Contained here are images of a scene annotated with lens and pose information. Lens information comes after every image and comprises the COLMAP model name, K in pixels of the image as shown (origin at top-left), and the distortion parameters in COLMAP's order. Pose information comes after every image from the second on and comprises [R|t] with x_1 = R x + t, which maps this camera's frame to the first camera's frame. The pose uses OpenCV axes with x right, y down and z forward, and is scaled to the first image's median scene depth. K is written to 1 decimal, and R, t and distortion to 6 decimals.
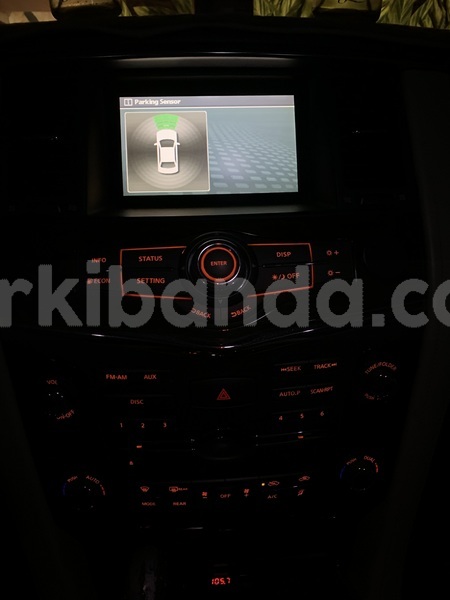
lens RADIAL K [[460.5, 0, 225.0], [0, 460.5, 300.0], [0, 0, 1]] dist [0.044875, -0.067280]
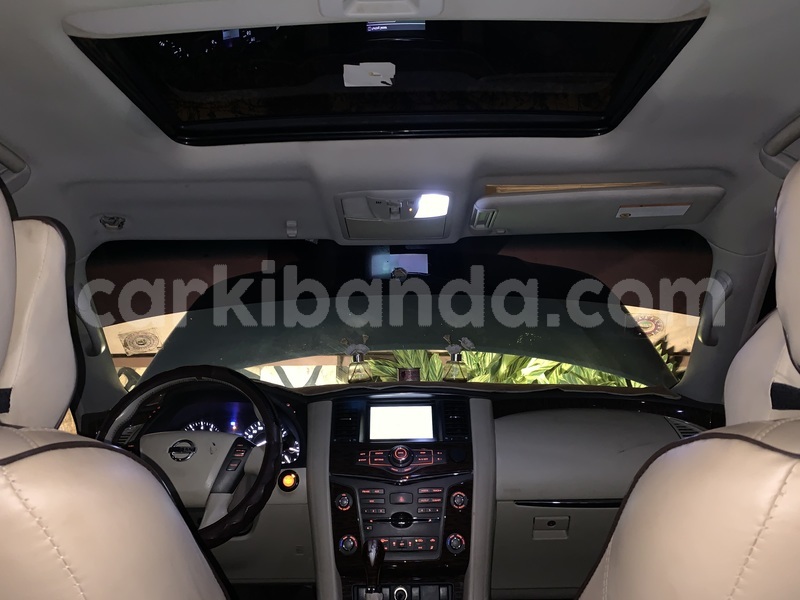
lens RADIAL K [[613.9, 0, 400.0], [0, 613.9, 300.0], [0, 0, 1]] dist [0.044875, -0.067280]
pose [[0.995463, -0.030730, -0.090053, 0.309797], [-0.029251, 0.801753, -0.596939, 1.250097], [0.090544, 0.596865, 0.797217, -2.329932]]
